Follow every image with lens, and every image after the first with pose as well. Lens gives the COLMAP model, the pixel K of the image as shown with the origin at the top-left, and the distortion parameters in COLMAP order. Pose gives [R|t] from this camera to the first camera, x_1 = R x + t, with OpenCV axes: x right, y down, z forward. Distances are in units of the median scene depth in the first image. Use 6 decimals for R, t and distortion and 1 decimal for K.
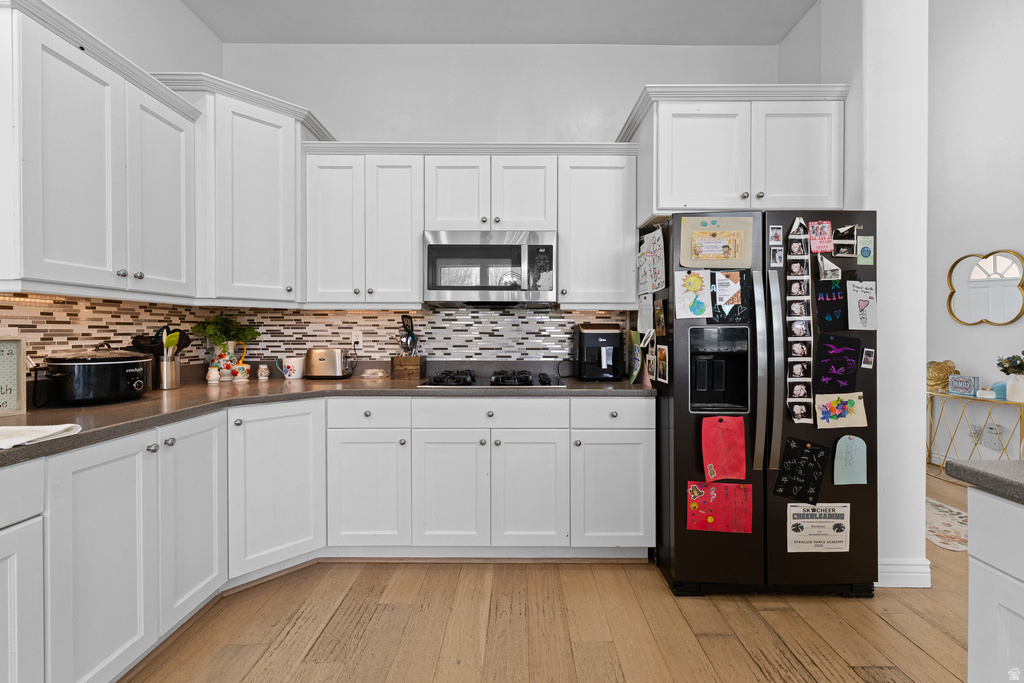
lens RADIAL K [[438.0, 0, 512.4], [0, 438.0, 333.8], [0, 0, 1]] dist [0.004708, 0.000342]
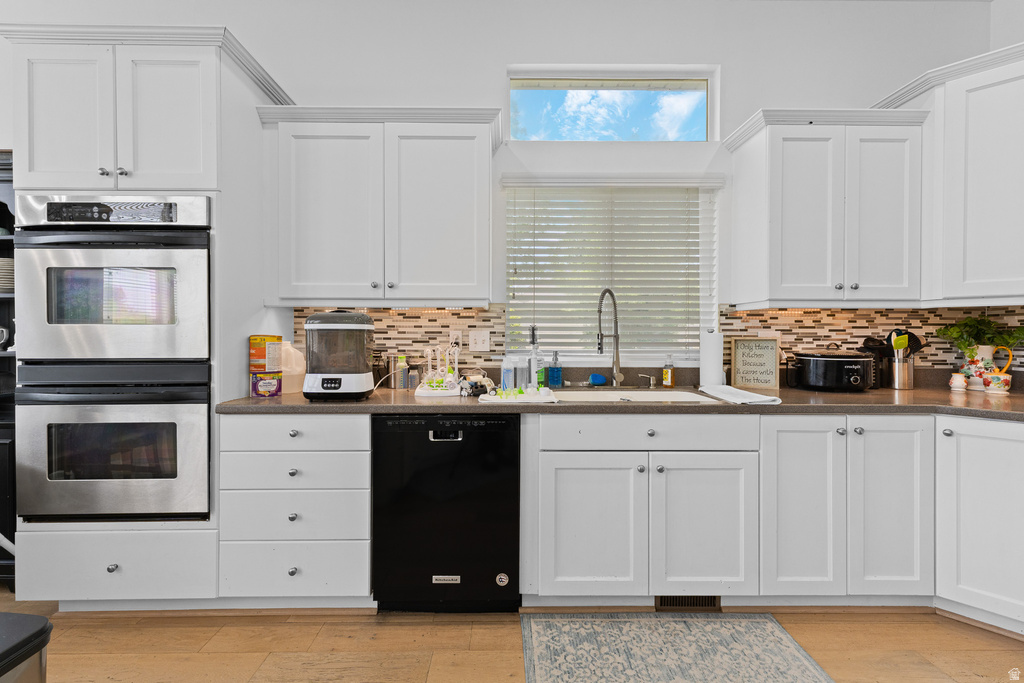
lens RADIAL K [[438.0, 0, 513.5], [0, 438.0, 334.8], [0, 0, 1]] dist [0.004708, 0.000342]
pose [[0.018662, 0.003176, -0.999821, 0.256001], [-0.008180, 0.999962, 0.003024, 0.000385], [0.999792, 0.008122, 0.018687, 0.056756]]
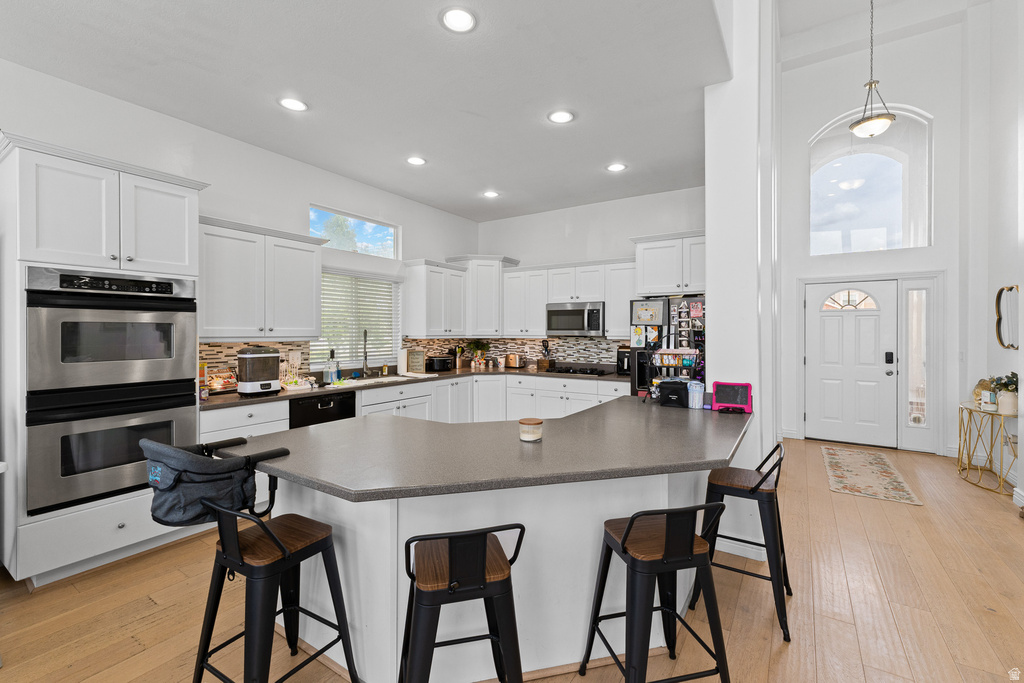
lens RADIAL K [[438.0, 0, 512.0], [0, 438.0, 336.1], [0, 0, 1]] dist [0.004708, 0.000342]
pose [[0.838631, 0.005993, -0.544667, 0.997658], [-0.004141, 0.999981, 0.004628, -0.090220], [0.544685, -0.001626, 0.838639, -1.123831]]
